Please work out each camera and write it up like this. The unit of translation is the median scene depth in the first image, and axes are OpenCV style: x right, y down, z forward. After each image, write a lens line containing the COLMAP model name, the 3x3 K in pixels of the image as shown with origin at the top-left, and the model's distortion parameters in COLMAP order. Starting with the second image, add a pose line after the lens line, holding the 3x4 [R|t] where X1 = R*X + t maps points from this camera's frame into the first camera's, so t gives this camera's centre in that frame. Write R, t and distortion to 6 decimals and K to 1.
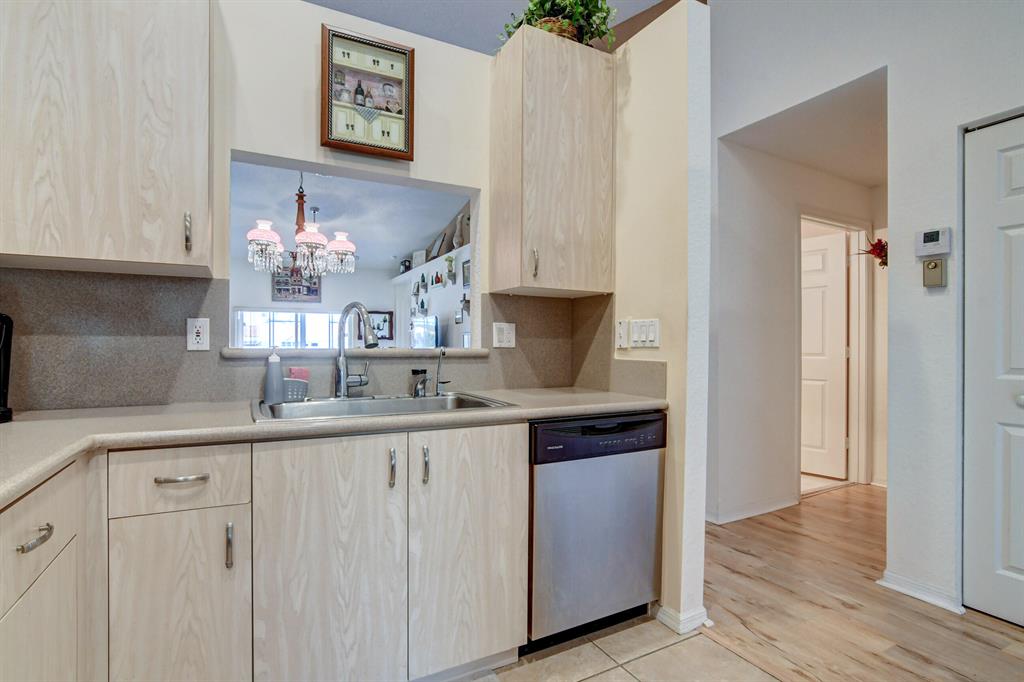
lens RADIAL K [[499.3, 0, 503.4], [0, 499.3, 347.3], [0, 0, 1]] dist [-0.029585, 0.010774]
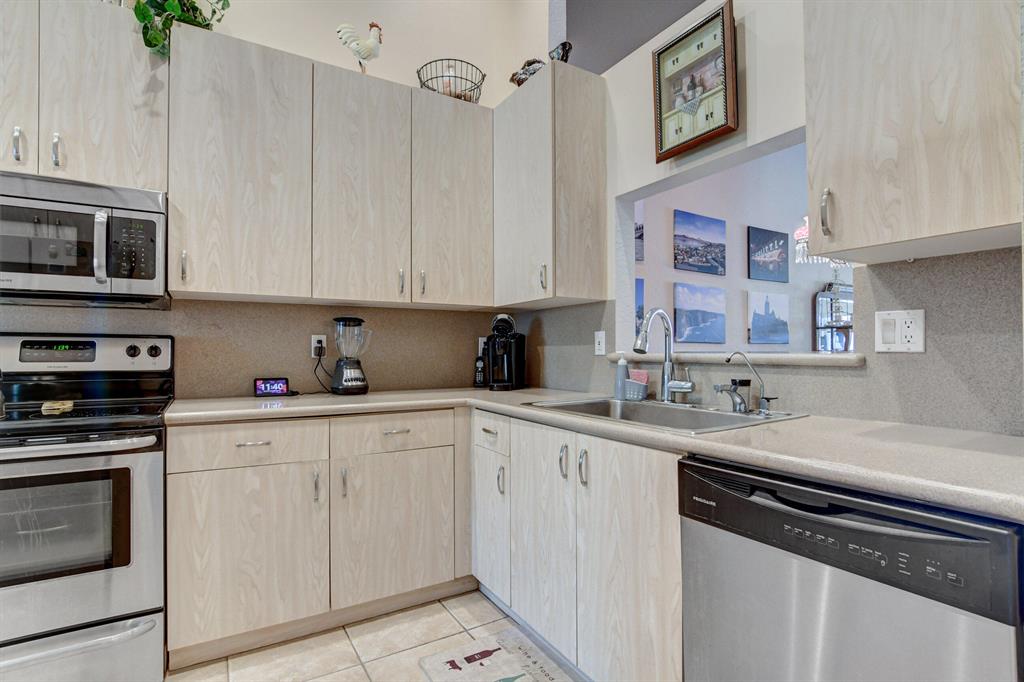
lens RADIAL K [[499.3, 0, 505.6], [0, 499.3, 347.4], [0, 0, 1]] dist [-0.029585, 0.010774]
pose [[0.046835, -0.011323, -0.998838, 0.151073], [0.003828, 0.999930, -0.011156, -0.000163], [0.998895, -0.003301, 0.046875, 0.138219]]
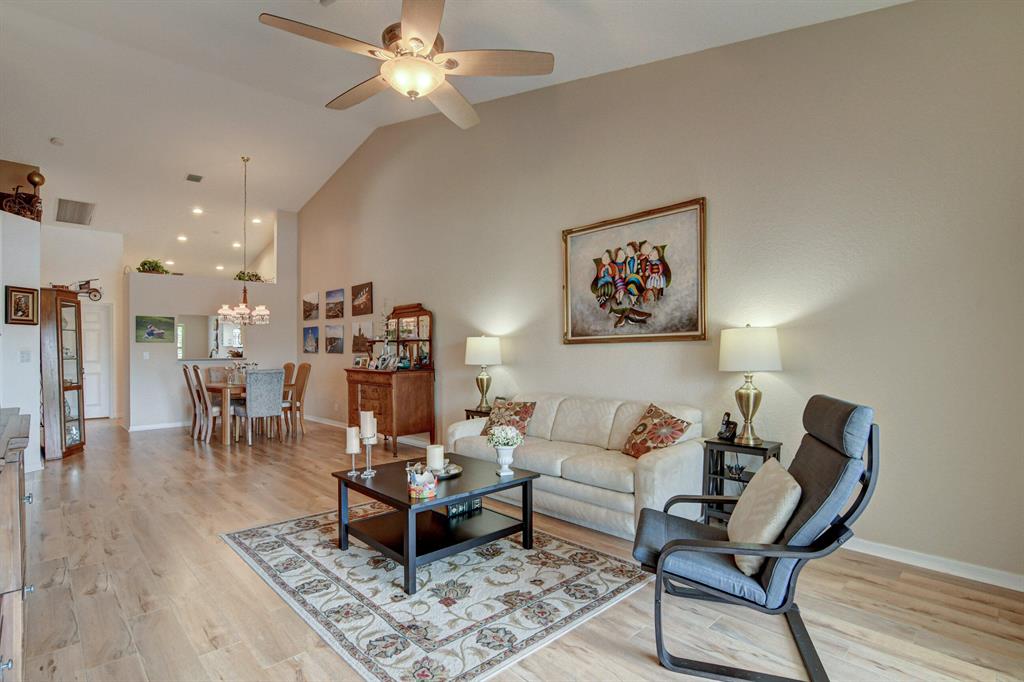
lens RADIAL K [[499.3, 0, 504.3], [0, 499.3, 350.0], [0, 0, 1]] dist [-0.029585, 0.010774]
pose [[-0.963470, 0.003514, -0.267792, -0.358593], [0.005062, 0.999974, -0.005089, -0.008352], [0.267767, -0.006259, -0.963463, 1.332336]]
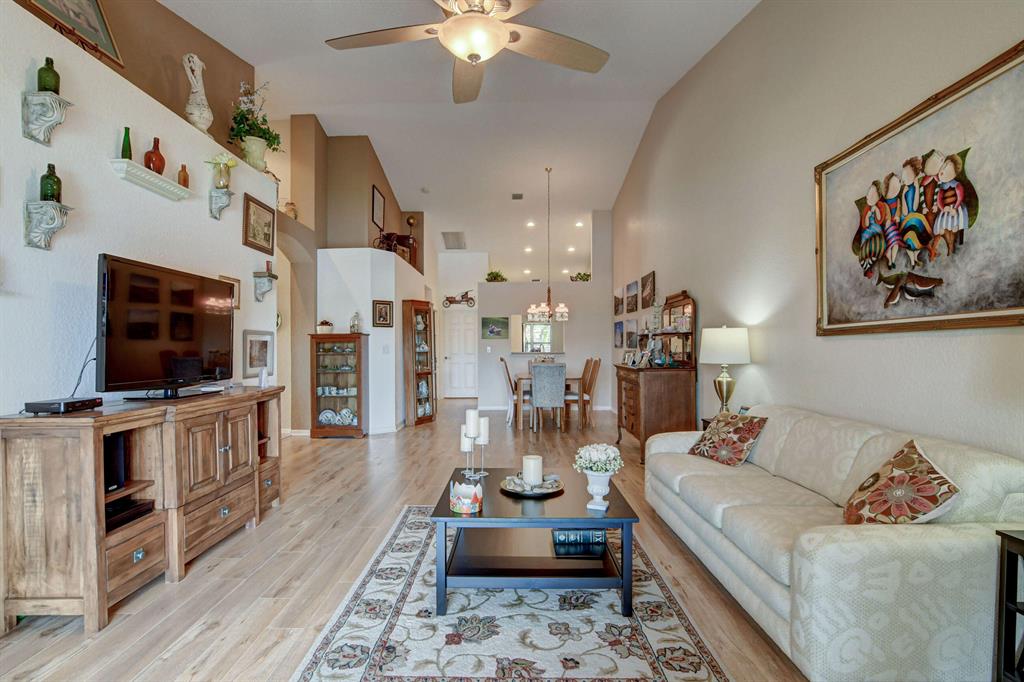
lens RADIAL K [[499.3, 0, 507.4], [0, 499.3, 347.9], [0, 0, 1]] dist [-0.029585, 0.010774]
pose [[-0.880061, 0.002345, 0.474855, -0.534273], [0.002048, 0.999997, -0.001142, -0.008440], [-0.474856, -0.000032, -0.880064, 1.254197]]
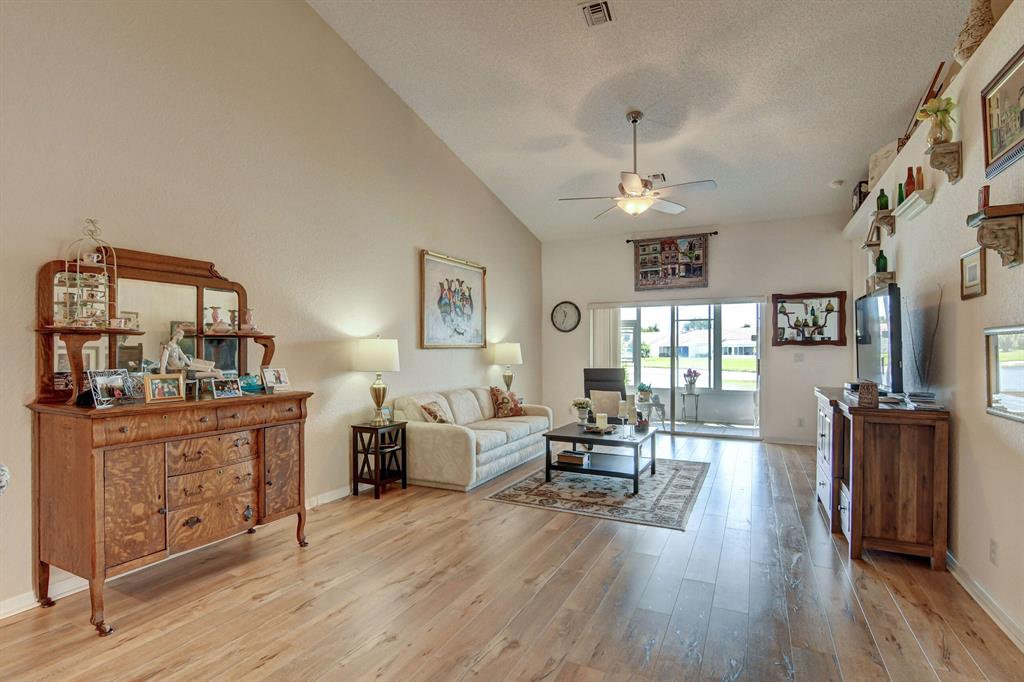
lens RADIAL K [[499.3, 0, 511.2], [0, 499.3, 347.2], [0, 0, 1]] dist [-0.029585, 0.010774]
pose [[0.587295, -0.005021, -0.809358, -0.011086], [0.002197, 0.999987, -0.004609, -0.015901], [0.809370, 0.000929, 0.587298, 0.571805]]
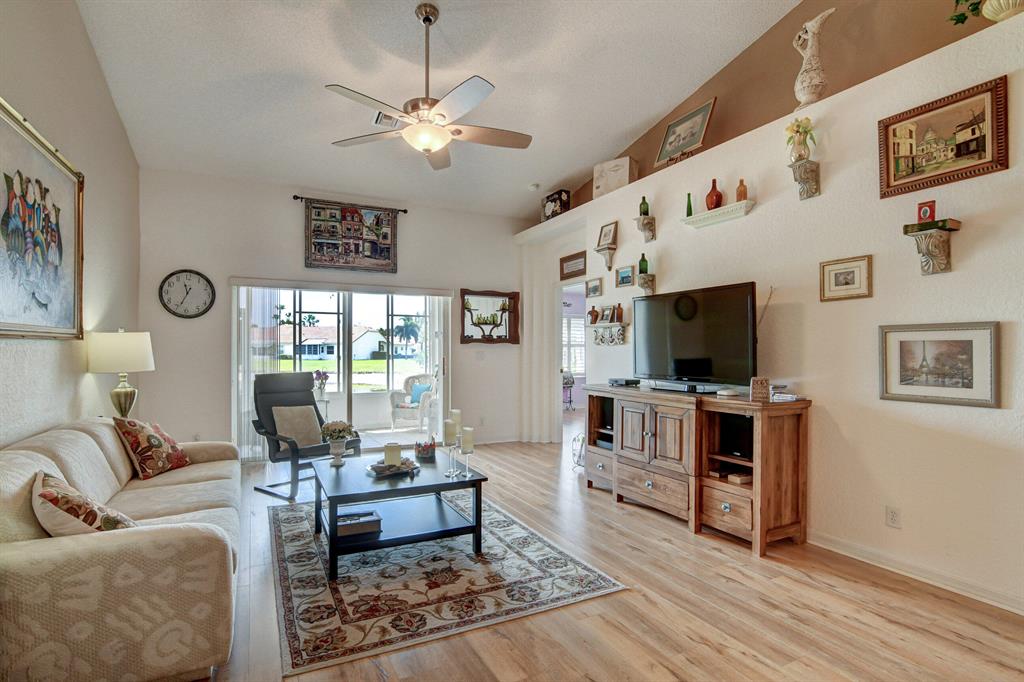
lens RADIAL K [[499.3, 0, 505.6], [0, 499.3, 348.5], [0, 0, 1]] dist [-0.029585, 0.010774]
pose [[0.999828, 0.001441, -0.018508, -0.316807], [-0.001492, 0.999995, -0.002739, -0.011291], [0.018504, 0.002766, 0.999825, 0.623751]]
